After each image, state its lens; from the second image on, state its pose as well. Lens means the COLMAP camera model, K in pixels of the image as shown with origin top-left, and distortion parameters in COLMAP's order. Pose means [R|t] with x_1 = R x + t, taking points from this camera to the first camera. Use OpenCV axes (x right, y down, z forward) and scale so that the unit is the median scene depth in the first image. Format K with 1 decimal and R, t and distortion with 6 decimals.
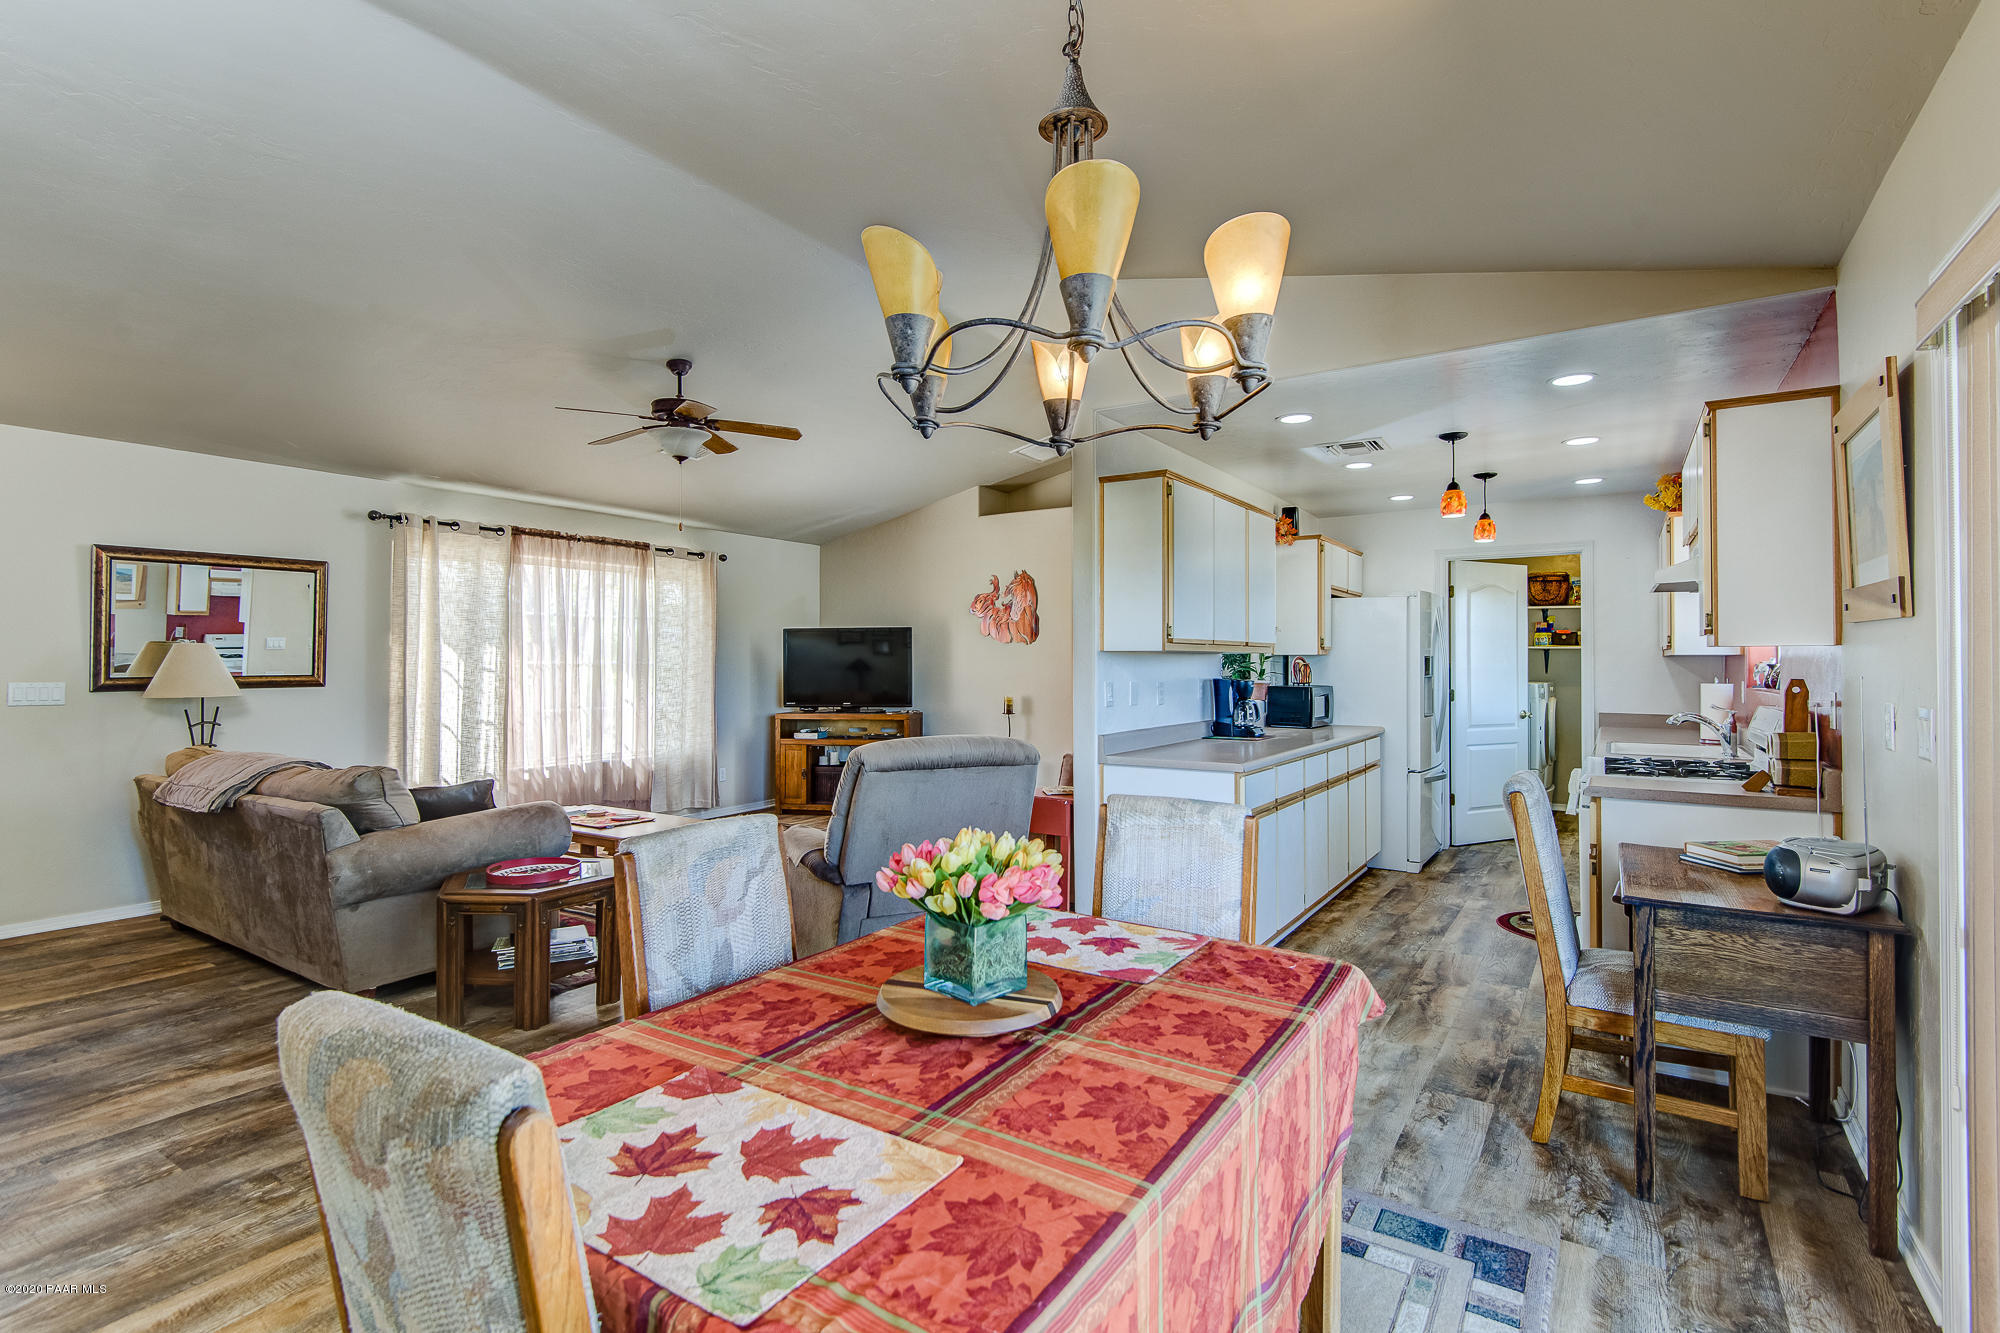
lens RADIAL K [[948.7, 0, 1001.7], [0, 948.7, 647.7], [0, 0, 1]] dist [0.040876, 0.000687]
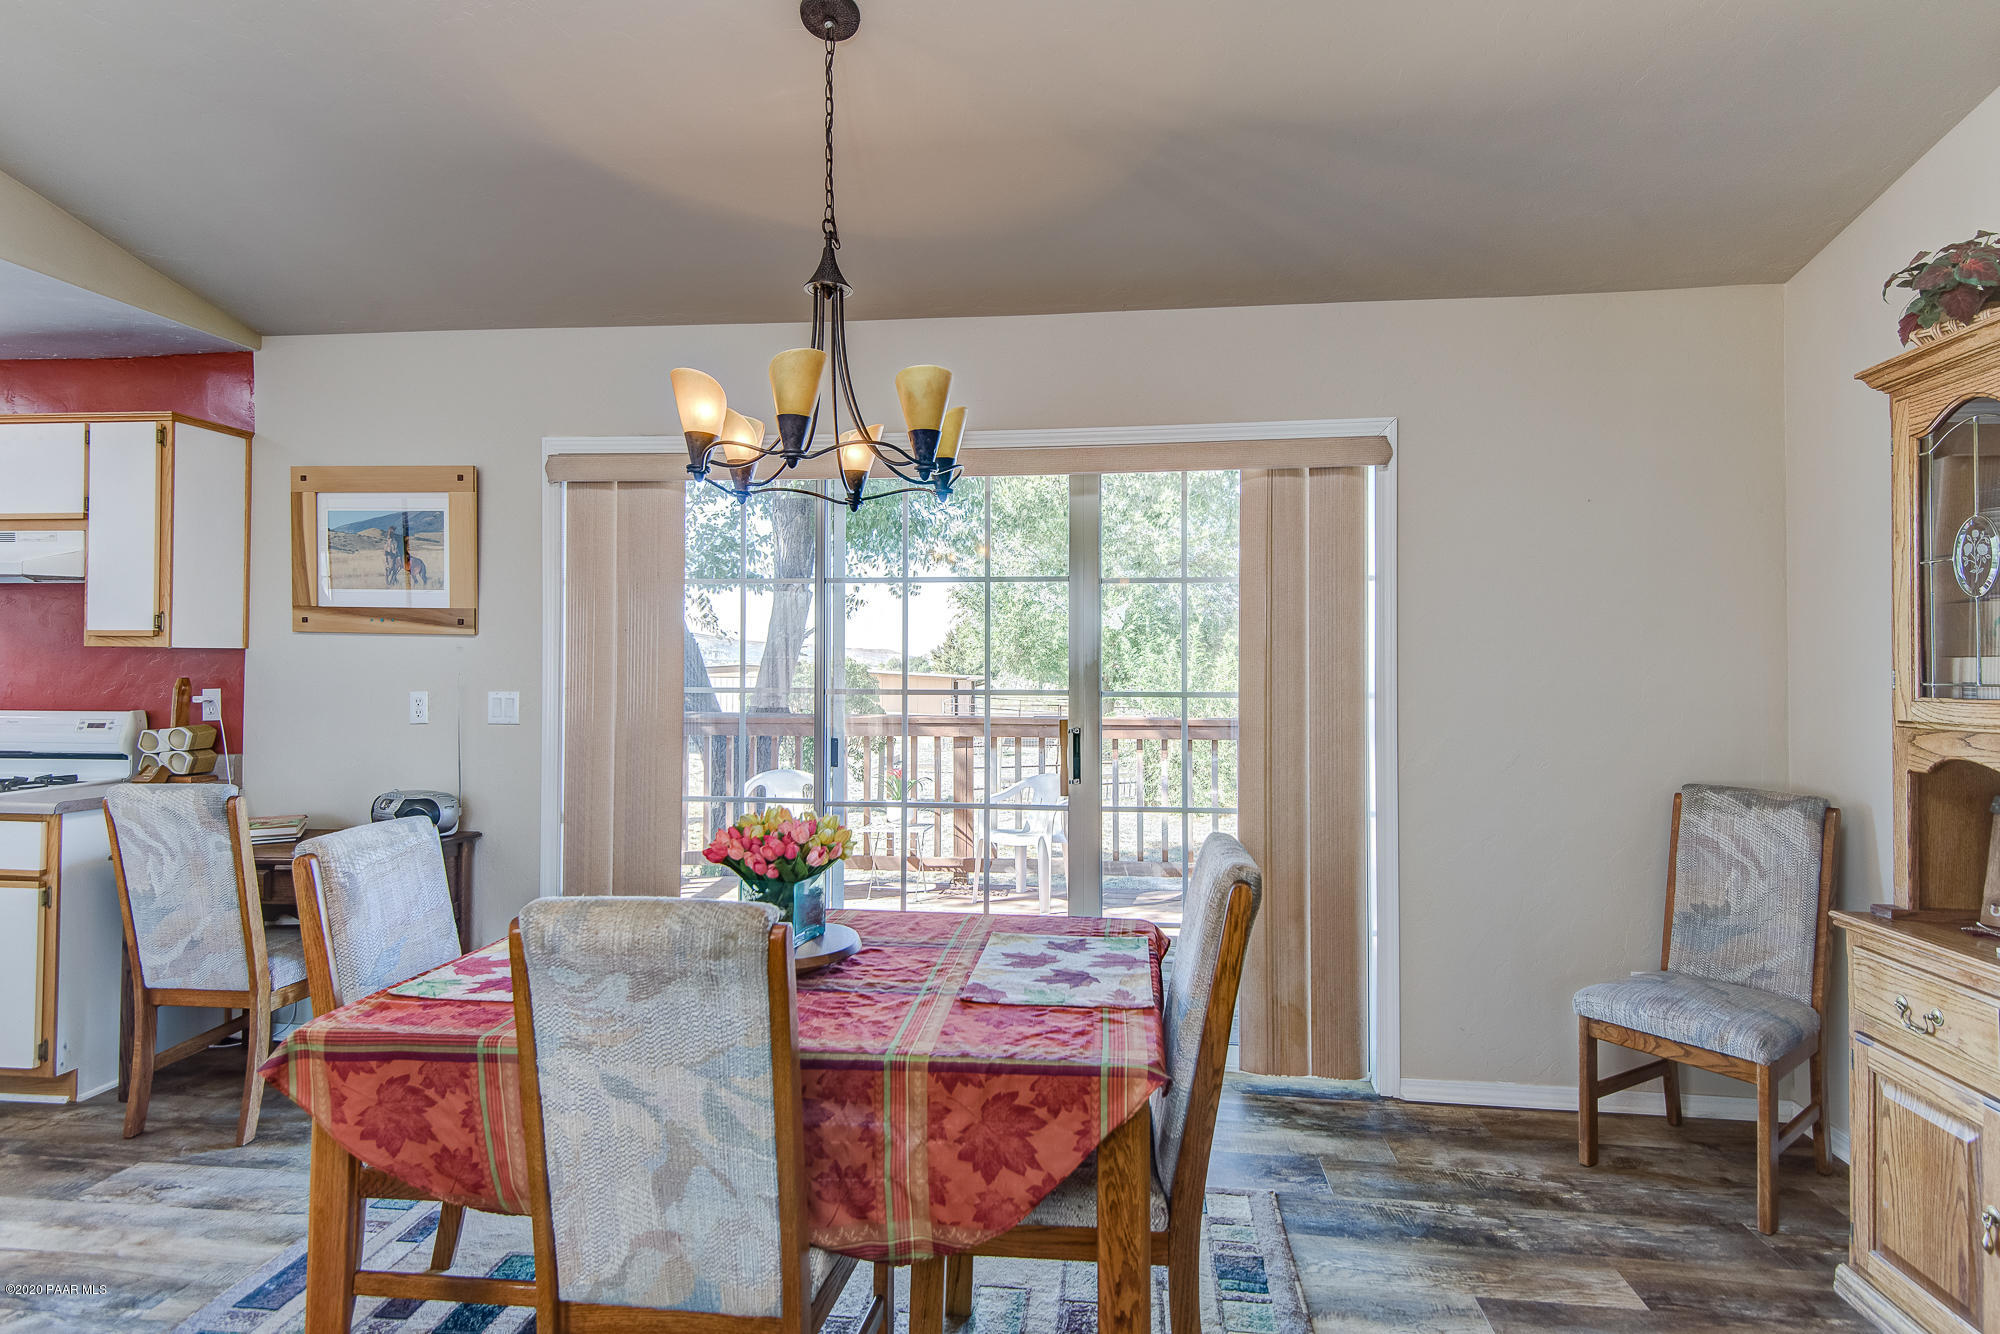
lens RADIAL K [[1116.9, 0, 1002.6], [0, 1116.9, 664.0], [0, 0, 1]] dist [-0.001117, -0.000397]
pose [[-0.446162, -0.000247, 0.894952, -0.754511], [-0.013826, 0.999883, -0.006617, 0.010206], [-0.894846, -0.015325, -0.446113, 0.747962]]
